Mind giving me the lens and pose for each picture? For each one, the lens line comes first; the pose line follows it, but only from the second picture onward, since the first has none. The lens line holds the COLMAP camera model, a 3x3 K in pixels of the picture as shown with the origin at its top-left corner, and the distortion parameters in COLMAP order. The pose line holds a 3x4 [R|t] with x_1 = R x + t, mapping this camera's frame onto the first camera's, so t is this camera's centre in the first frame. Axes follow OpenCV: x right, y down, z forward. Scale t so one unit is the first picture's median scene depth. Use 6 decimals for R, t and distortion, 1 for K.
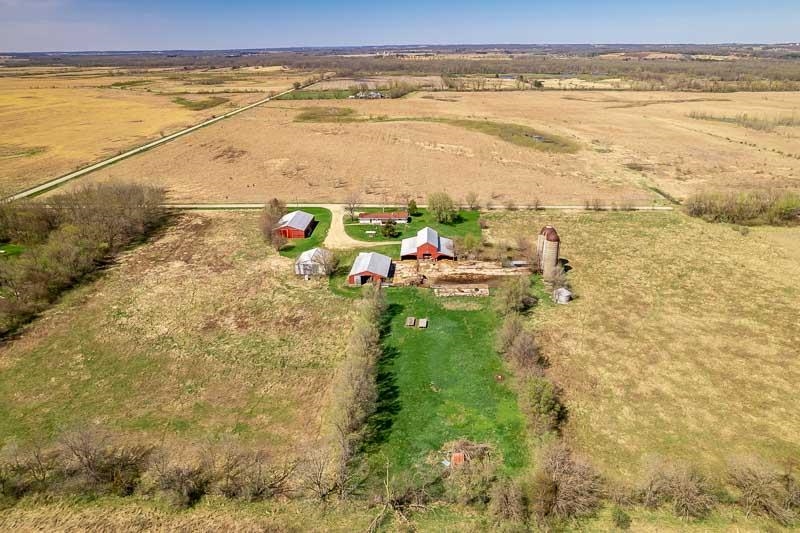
lens RADIAL K [[523.3, 0, 400.0], [0, 523.3, 266.5], [0, 0, 1]] dist [-0.080226, 0.064685]
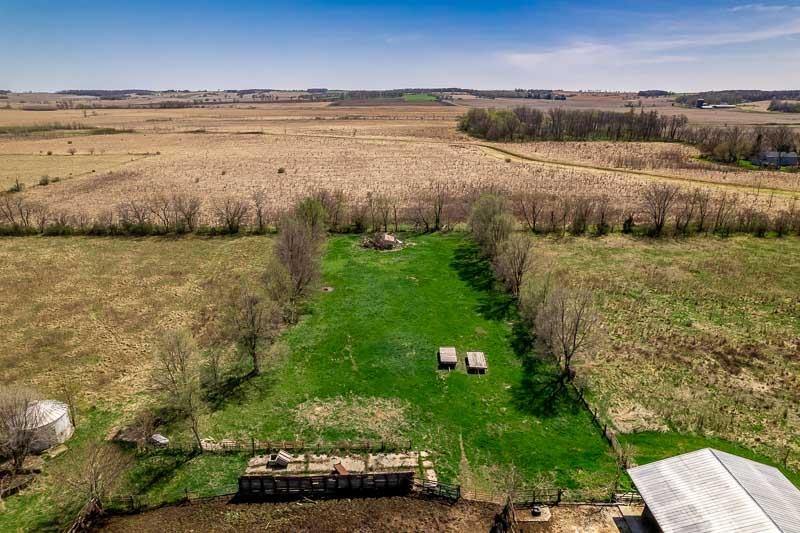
lens RADIAL K [[523.3, 0, 400.0], [0, 523.3, 266.5], [0, 0, 1]] dist [-0.080226, 0.064685]
pose [[-0.997388, 0.029973, -0.065721, 0.078120], [-0.020681, 0.753266, 0.657391, -0.170483], [0.069209, 0.657033, -0.750678, 0.877978]]
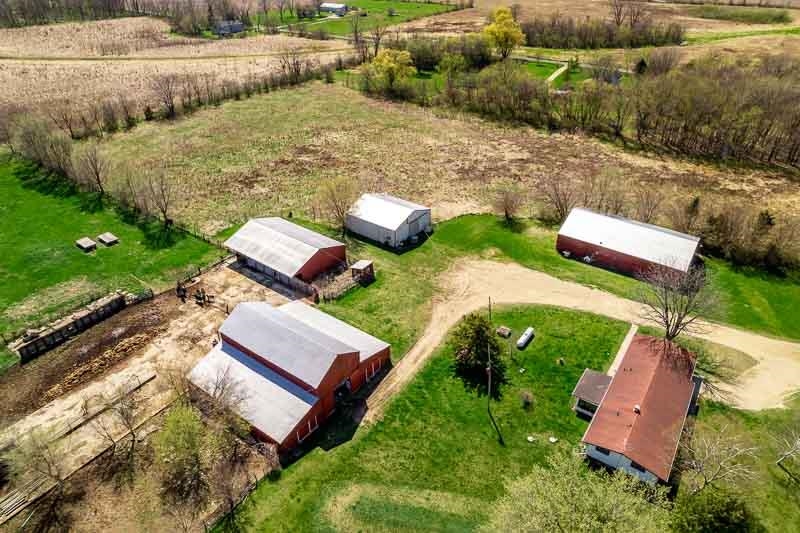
lens RADIAL K [[514.8, 0, 402.3], [0, 514.8, 265.7], [0, 0, 1]] dist [-0.081067, 0.071660]
pose [[-0.540550, 0.457012, -0.706361, 0.199008], [-0.324621, 0.661278, 0.676263, -0.294599], [0.776161, 0.594854, -0.209099, 0.994363]]
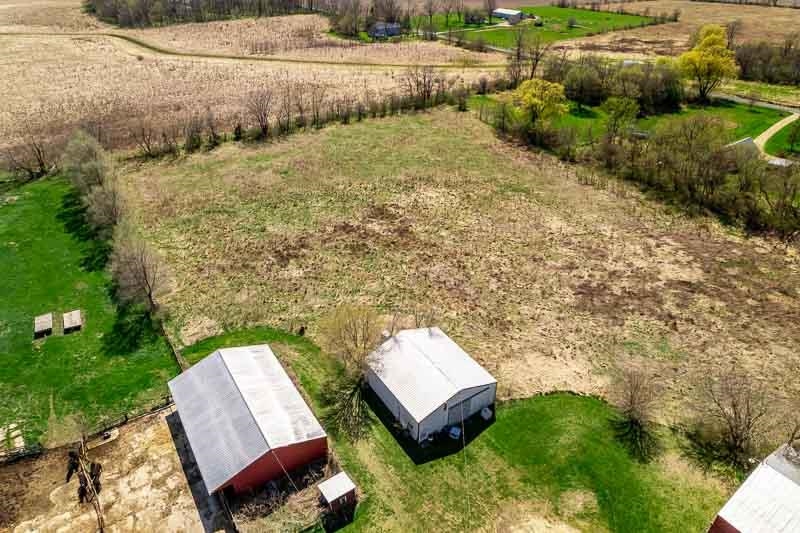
lens RADIAL K [[514.8, 0, 402.3], [0, 514.8, 265.7], [0, 0, 1]] dist [-0.081067, 0.071660]
pose [[-0.792886, 0.332451, -0.510694, -0.001232], [-0.233862, 0.607884, 0.758805, -0.262898], [0.562709, 0.721078, -0.404235, 0.925459]]
